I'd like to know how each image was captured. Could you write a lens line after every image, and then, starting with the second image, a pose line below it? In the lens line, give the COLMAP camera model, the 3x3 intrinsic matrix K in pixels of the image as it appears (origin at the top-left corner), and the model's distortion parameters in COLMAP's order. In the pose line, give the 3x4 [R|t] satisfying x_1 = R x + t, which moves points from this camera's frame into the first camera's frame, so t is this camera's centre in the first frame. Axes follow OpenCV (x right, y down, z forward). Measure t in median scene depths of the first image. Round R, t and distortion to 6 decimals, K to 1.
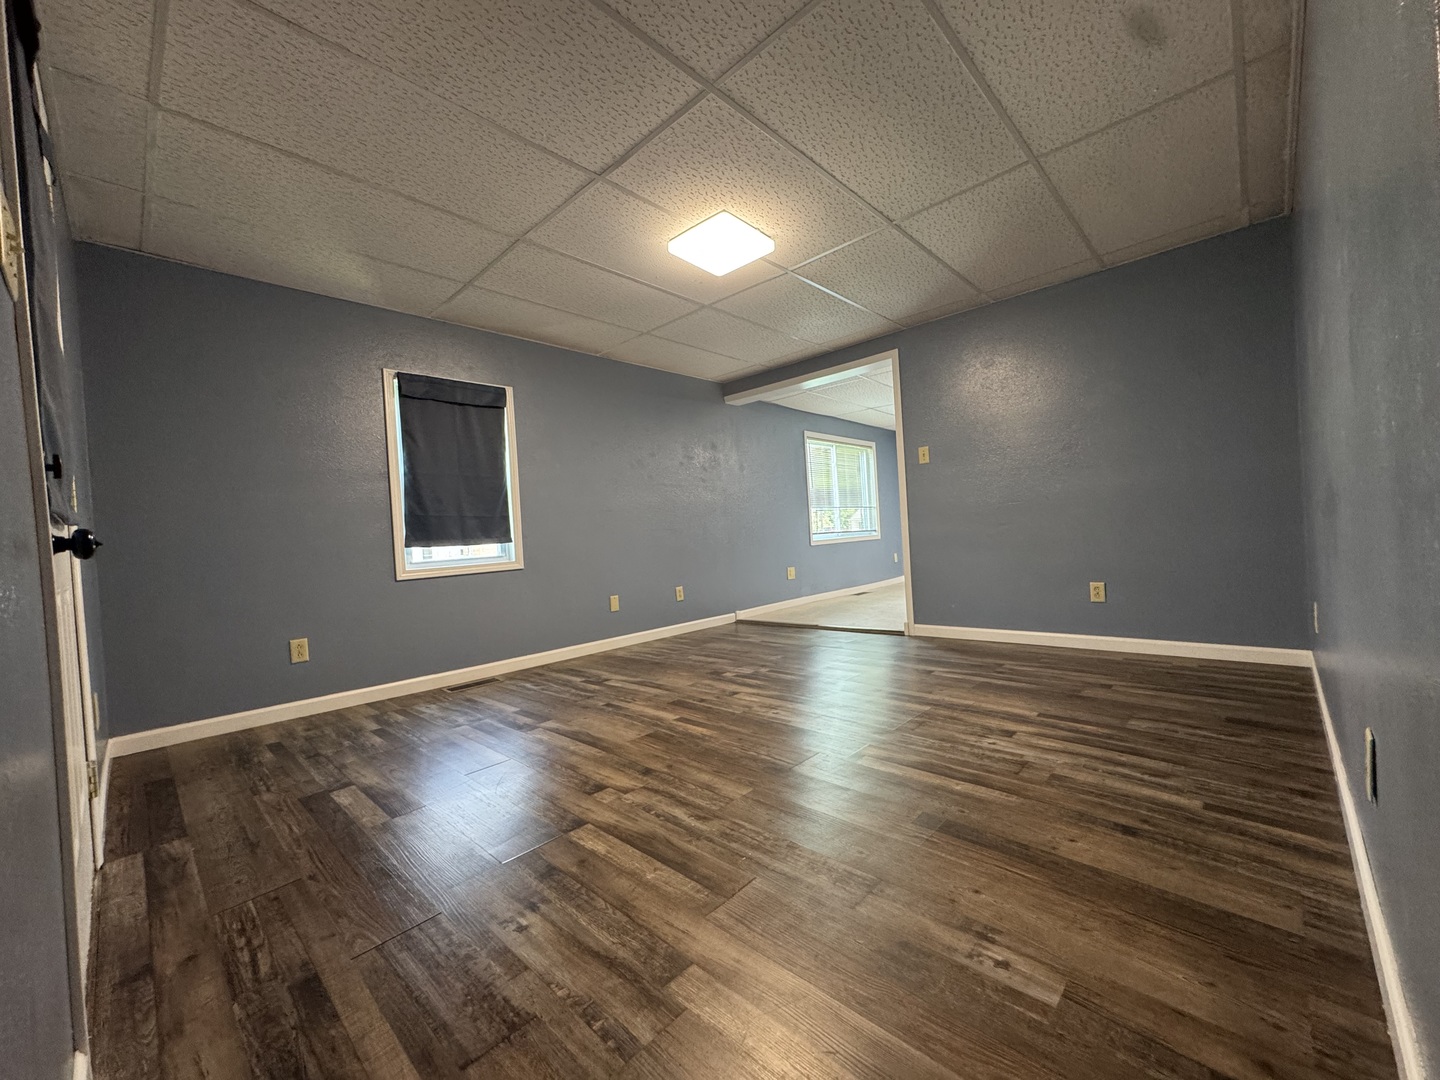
lens RADIAL K [[572.7, 0, 718.7], [0, 572.7, 542.5], [0, 0, 1]] dist [-0.001495, 0.000730]
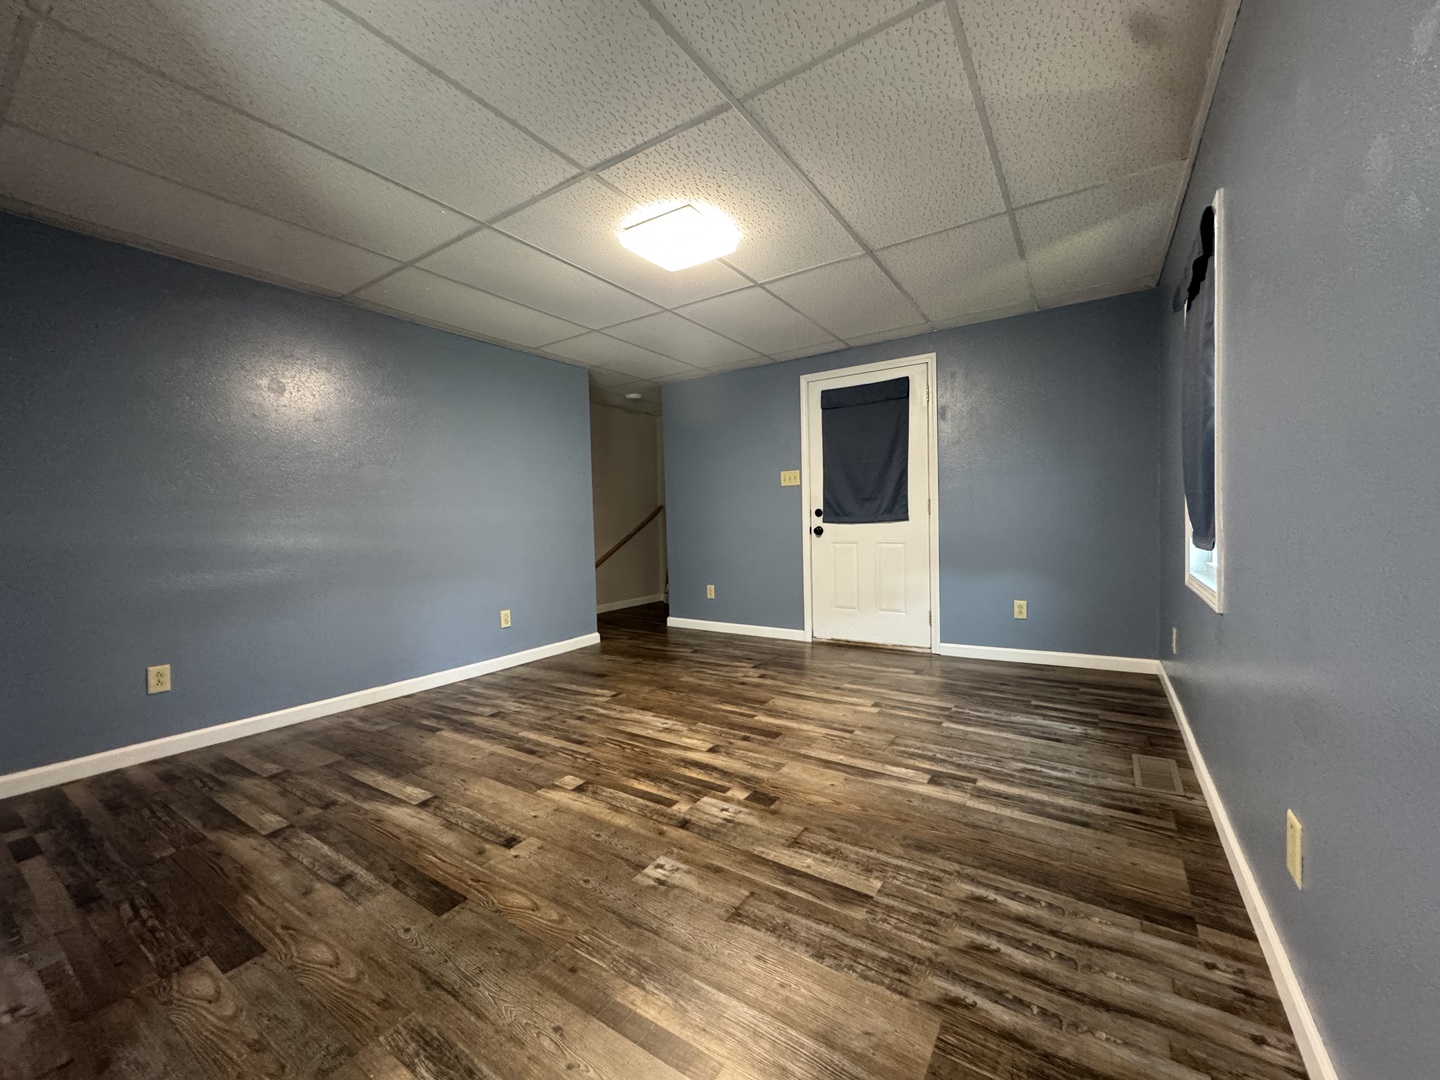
lens RADIAL K [[572.7, 0, 725.9], [0, 572.7, 545.9], [0, 0, 1]] dist [-0.001495, 0.000730]
pose [[-0.978076, 0.094697, -0.185475, 0.152020], [0.082354, 0.993913, 0.073171, -0.100600], [0.191275, 0.056292, -0.979921, 2.012273]]
